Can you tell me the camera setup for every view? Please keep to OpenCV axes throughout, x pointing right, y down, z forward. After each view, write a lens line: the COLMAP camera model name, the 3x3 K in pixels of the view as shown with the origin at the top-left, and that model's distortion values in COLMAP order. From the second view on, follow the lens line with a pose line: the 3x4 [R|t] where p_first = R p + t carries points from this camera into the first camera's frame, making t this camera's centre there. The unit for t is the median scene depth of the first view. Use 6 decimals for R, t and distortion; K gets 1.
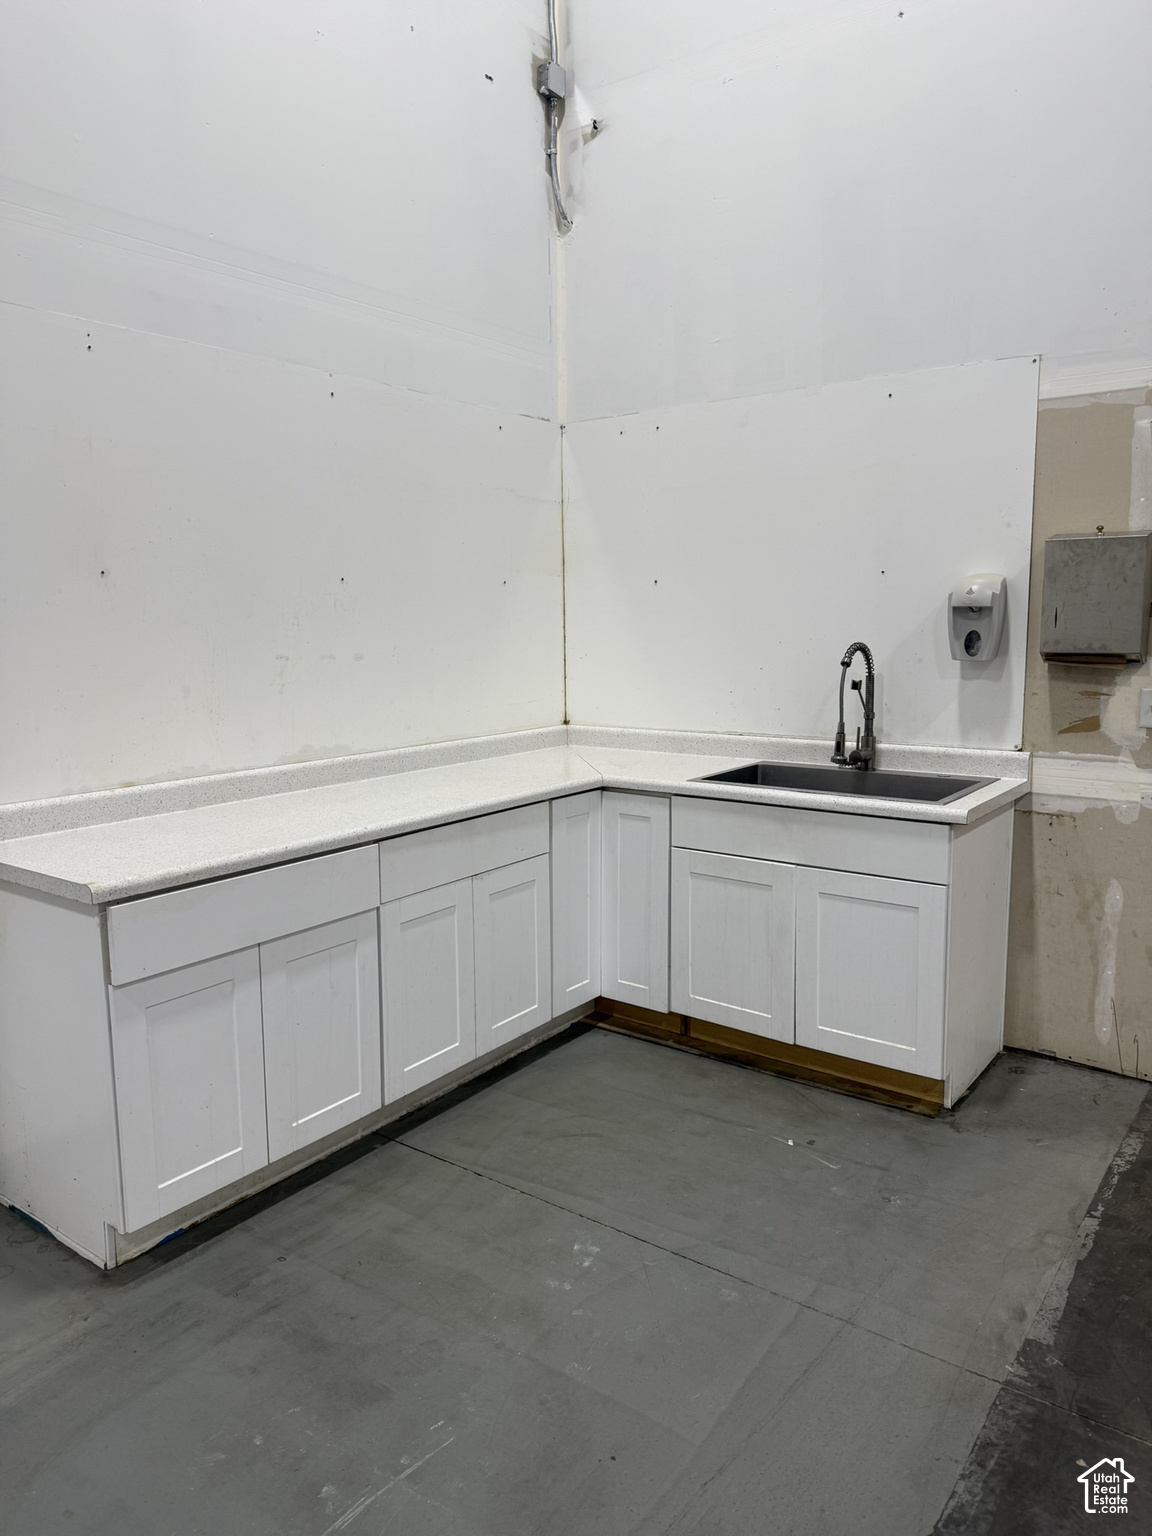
lens RADIAL K [[1085.7, 0, 576.0], [0, 1085.7, 768.0], [0, 0, 1]] dist [0.004487, 0.001307]
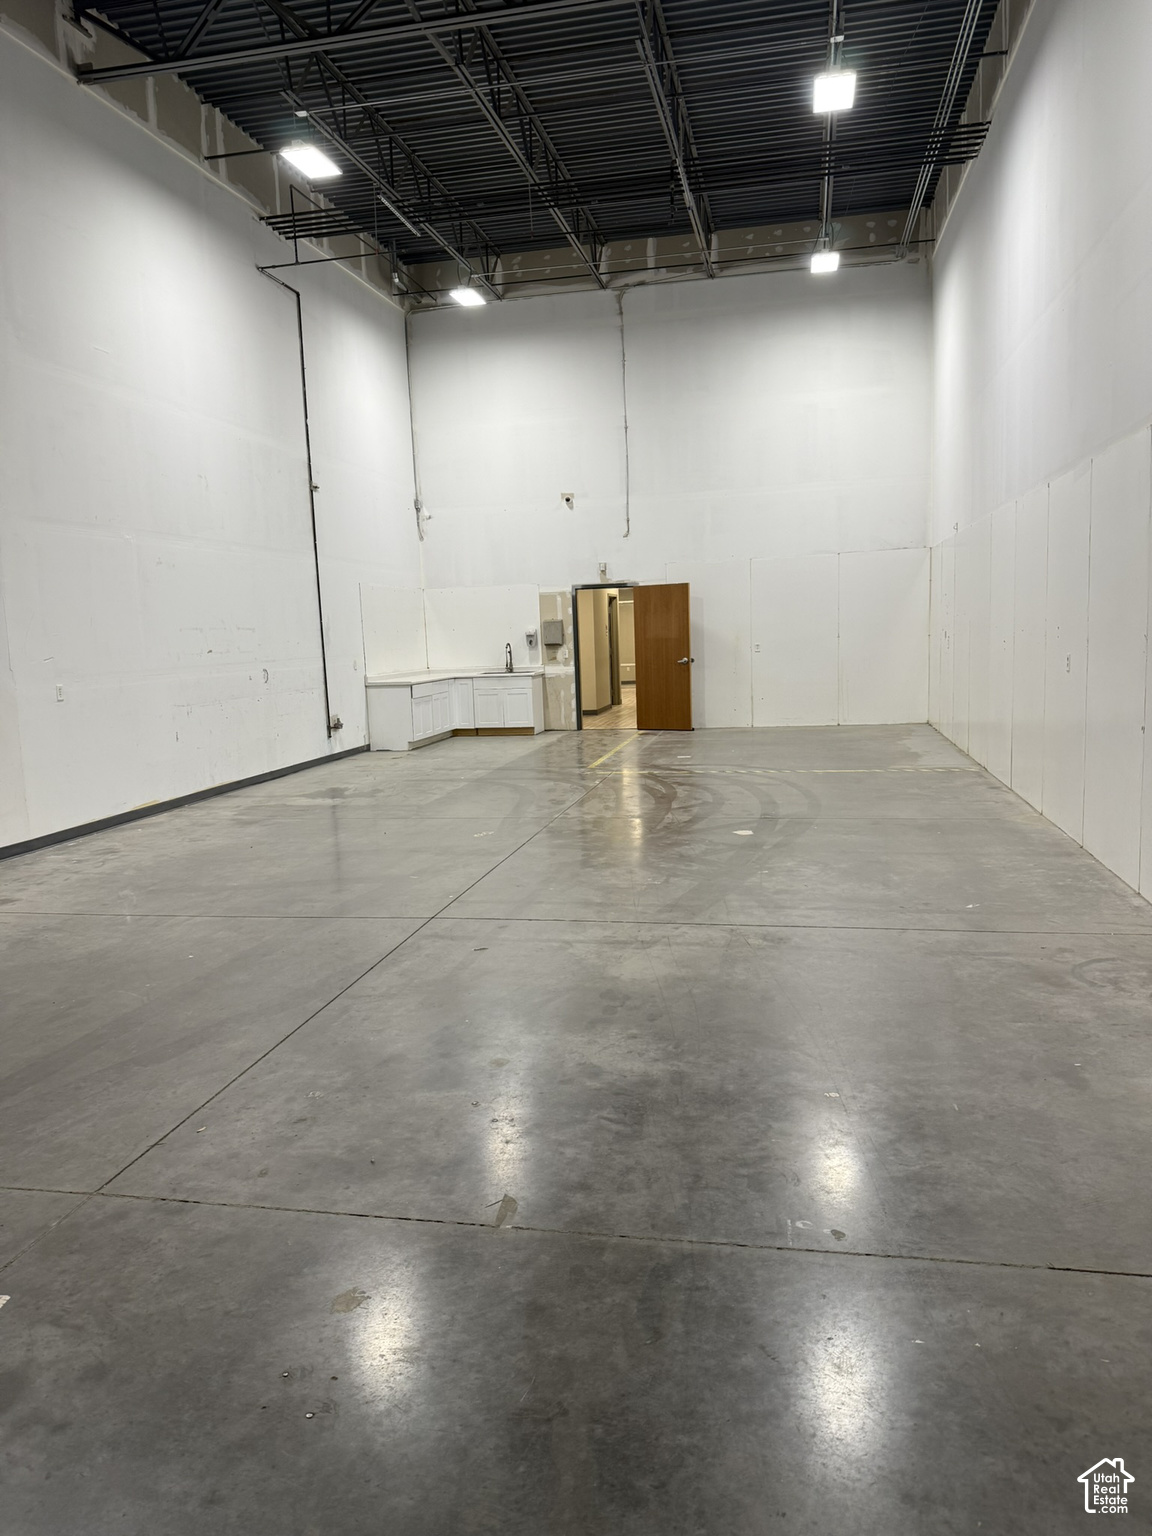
lens RADIAL K [[1085.7, 0, 576.0], [0, 1085.7, 768.0], [0, 0, 1]] dist [0.004487, 0.001307]
pose [[0.910716, -0.080478, 0.405117, -1.421956], [0.085212, 0.996343, 0.006370, 0.418021], [-0.404148, 0.028720, 0.914243, -3.404526]]
